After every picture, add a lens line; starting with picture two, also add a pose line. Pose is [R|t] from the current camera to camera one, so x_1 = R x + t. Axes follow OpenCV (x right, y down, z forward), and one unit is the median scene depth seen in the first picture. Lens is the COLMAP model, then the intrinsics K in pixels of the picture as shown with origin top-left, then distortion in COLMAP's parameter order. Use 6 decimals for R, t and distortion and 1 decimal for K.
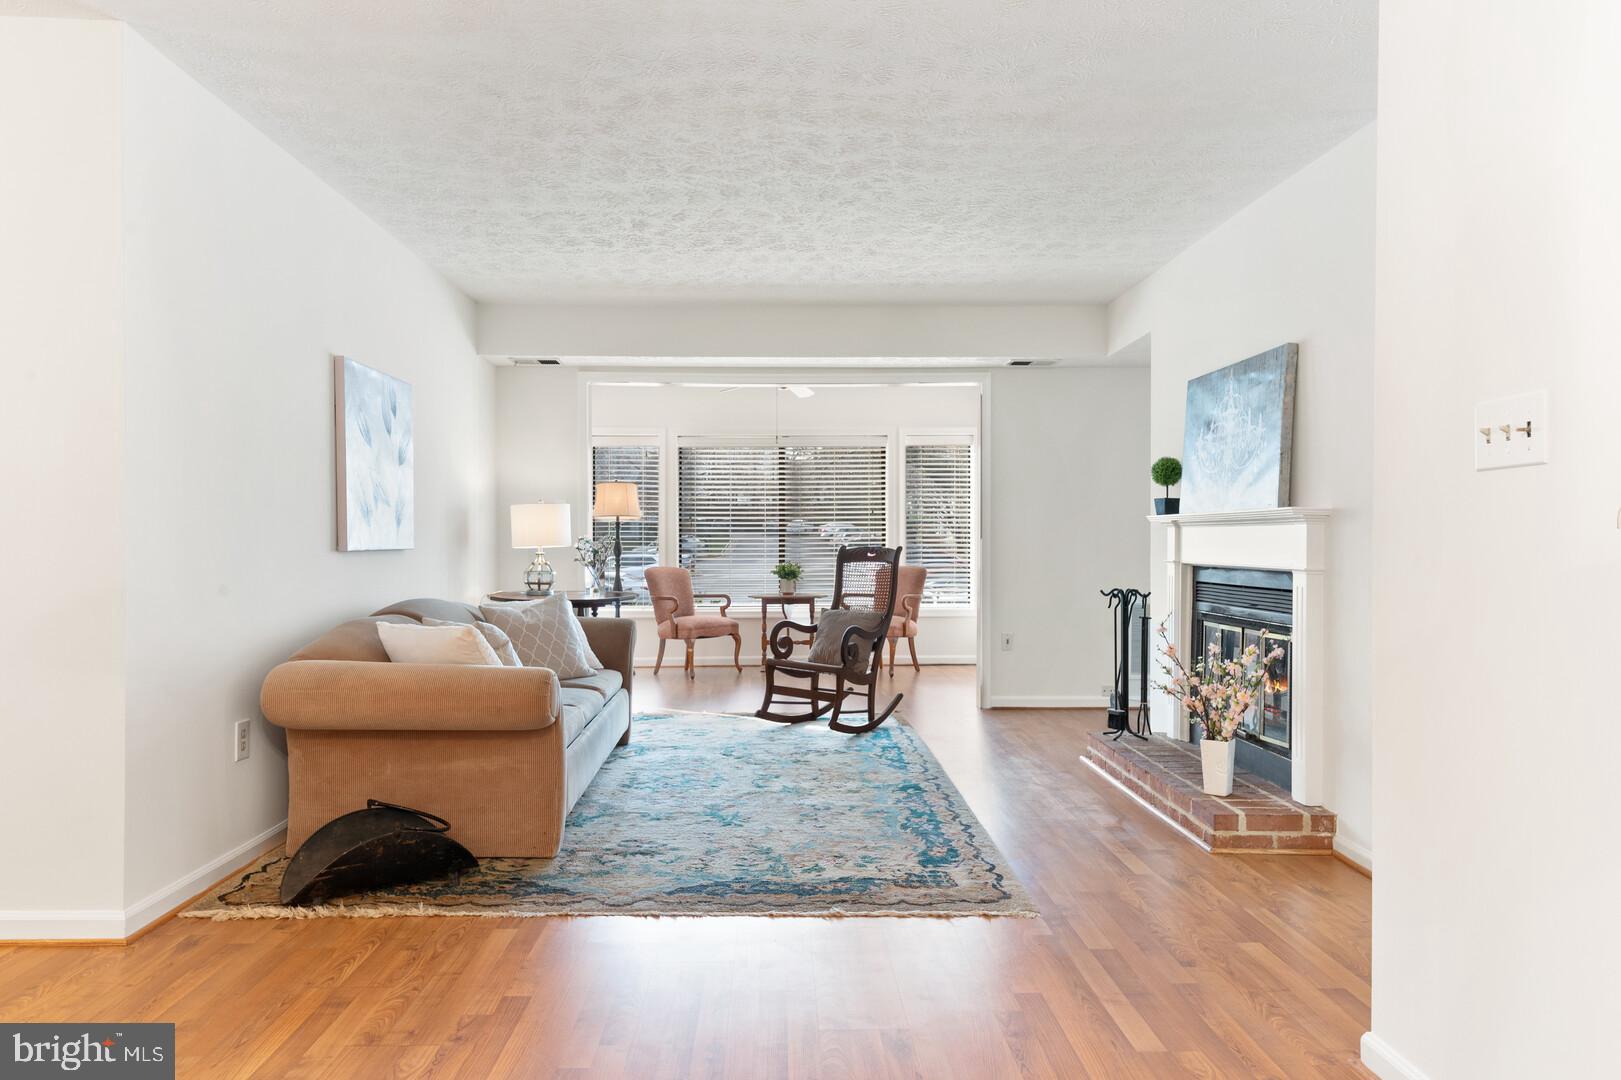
lens RADIAL K [[1029.5, 0, 796.6], [0, 1029.5, 550.7], [0, 0, 1]] dist [0.002054, -0.000864]
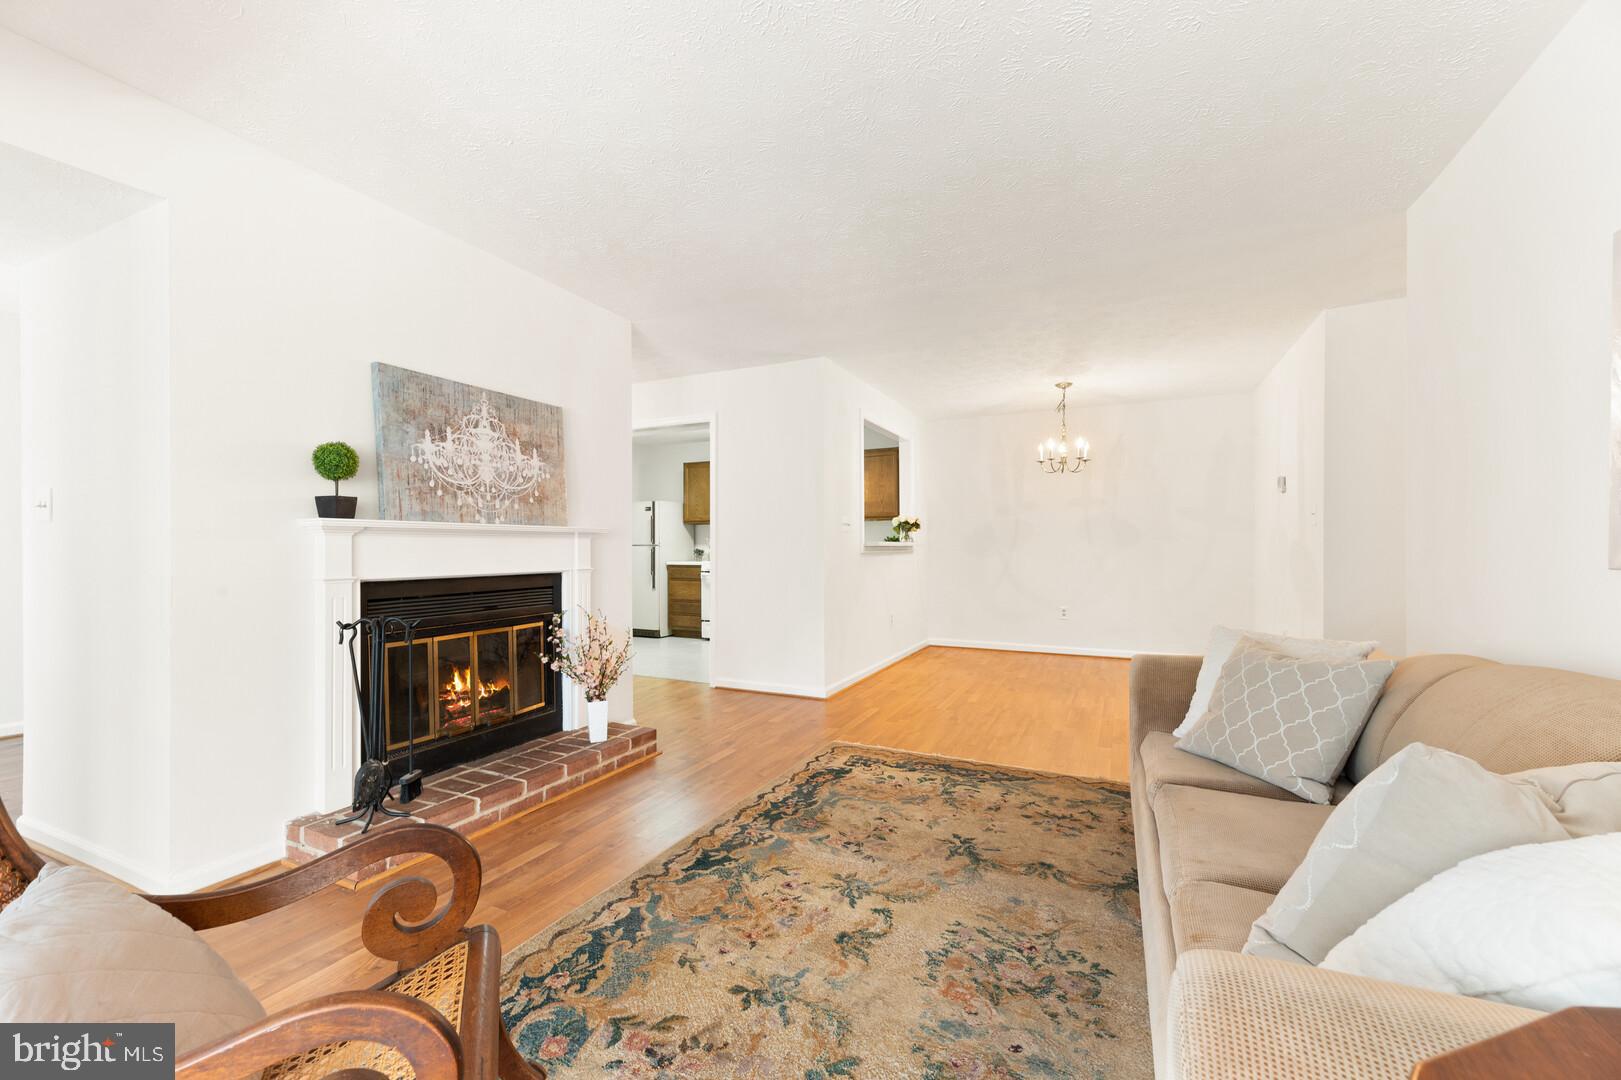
lens RADIAL K [[654.8, 0, 802.7], [0, 654.8, 546.5], [0, 0, 1]] dist [0.010789, -0.000170]
pose [[-0.888823, 0.001010, 0.458250, -0.193252], [0.006998, 0.999911, 0.011369, -0.019640], [-0.458198, 0.013312, -0.888750, 1.462593]]
